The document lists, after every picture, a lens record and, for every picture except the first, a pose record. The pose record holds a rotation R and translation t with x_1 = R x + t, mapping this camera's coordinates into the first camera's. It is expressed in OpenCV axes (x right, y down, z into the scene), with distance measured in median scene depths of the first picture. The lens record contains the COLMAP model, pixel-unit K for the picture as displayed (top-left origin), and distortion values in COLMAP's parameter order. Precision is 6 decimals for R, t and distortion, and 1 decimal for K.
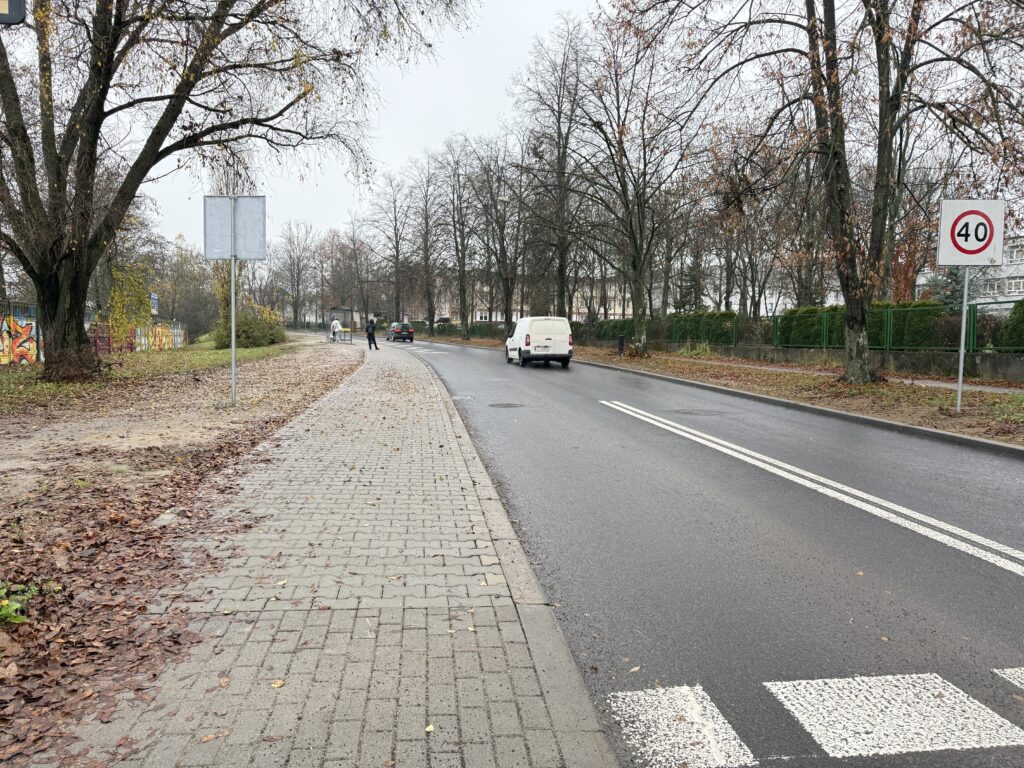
lens RADIAL K [[751.8, 0, 512.0], [0, 751.8, 384.0], [0, 0, 1]] dist [0.056256, -0.002881]
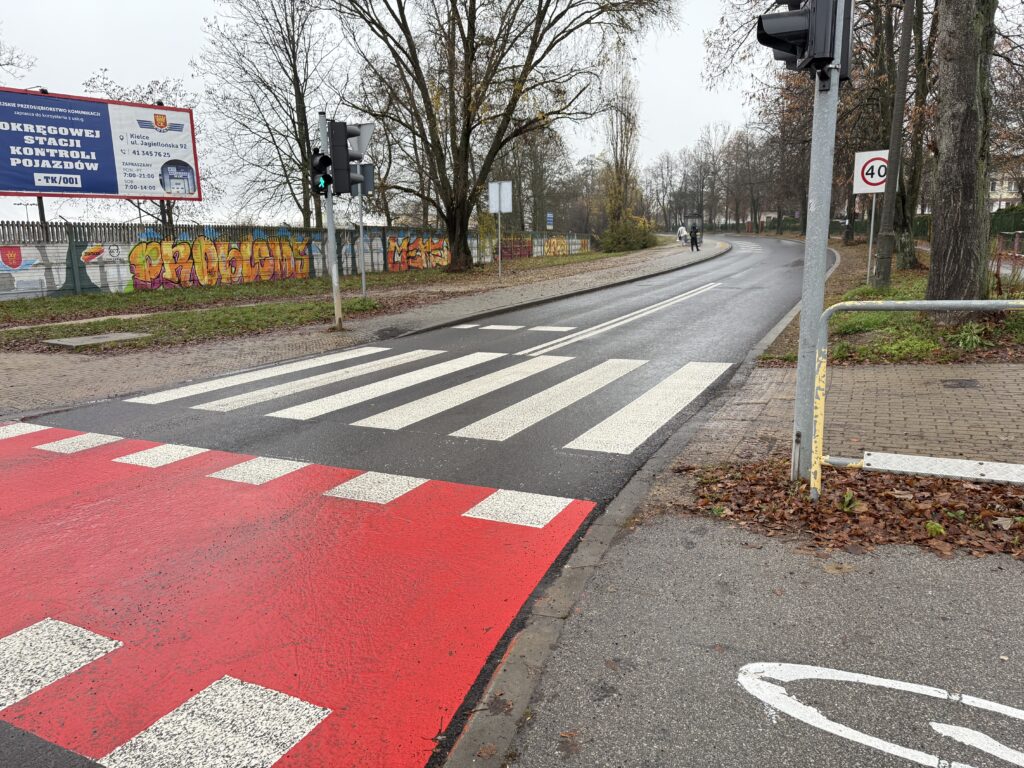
lens RADIAL K [[751.8, 0, 512.0], [0, 751.8, 384.0], [0, 0, 1]] dist [0.056256, -0.002881]
pose [[0.848152, 0.068560, -0.525297, 0.526679], [-0.000720, 0.991738, 0.128276, 0.027330], [0.529752, -0.108419, 0.841194, -0.529274]]
